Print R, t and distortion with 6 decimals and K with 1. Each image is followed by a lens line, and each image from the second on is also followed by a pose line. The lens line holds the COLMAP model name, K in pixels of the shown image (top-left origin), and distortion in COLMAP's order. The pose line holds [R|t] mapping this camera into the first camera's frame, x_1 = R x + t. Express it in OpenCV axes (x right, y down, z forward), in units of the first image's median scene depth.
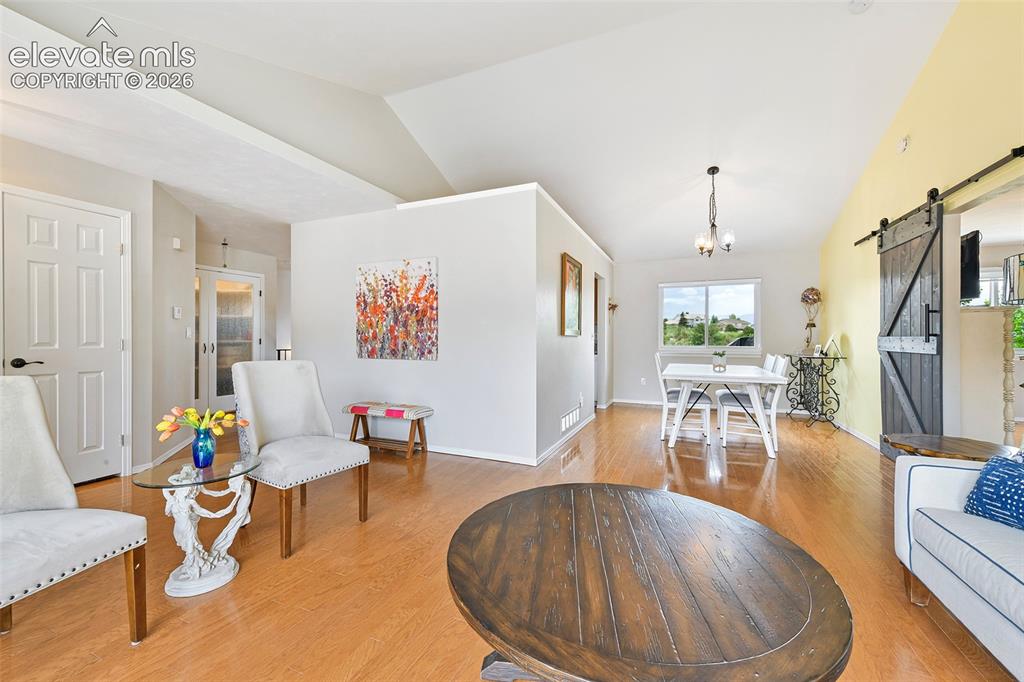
lens RADIAL K [[410.0, 0, 509.7], [0, 410.0, 341.0], [0, 0, 1]] dist [0.001240, -0.000199]
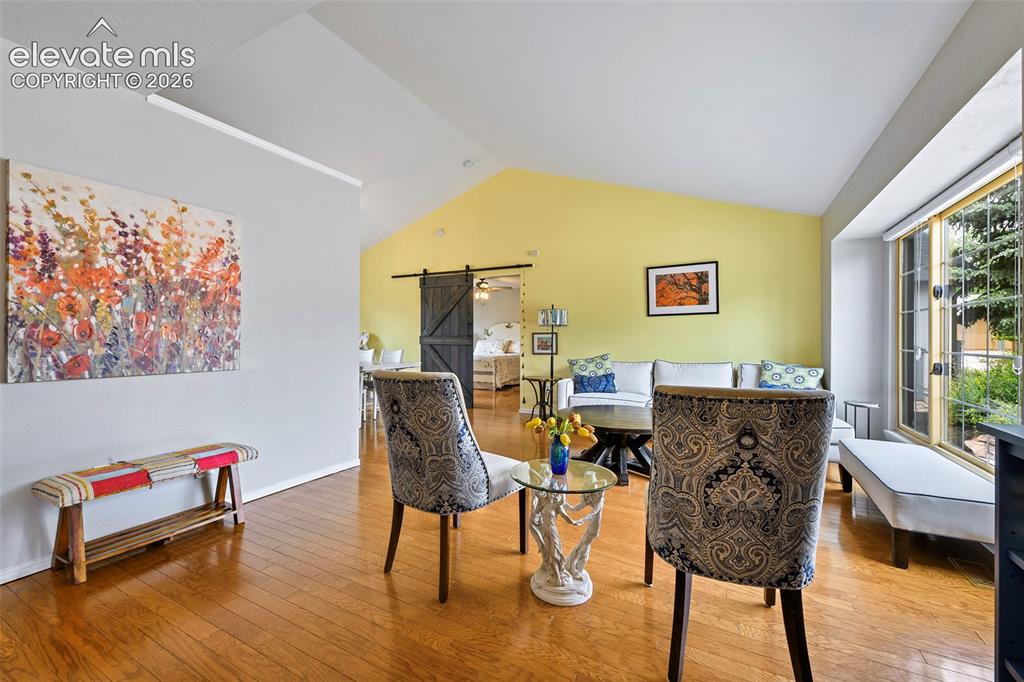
lens RADIAL K [[410.7, 0, 512.0], [0, 410.7, 341.0], [0, 0, 1]] dist [-0.012558, -0.000061]
pose [[0.078963, -0.007800, 0.996847, -0.780647], [0.005030, 0.999960, 0.007426, -0.002672], [-0.996865, 0.004428, 0.078999, 0.479989]]
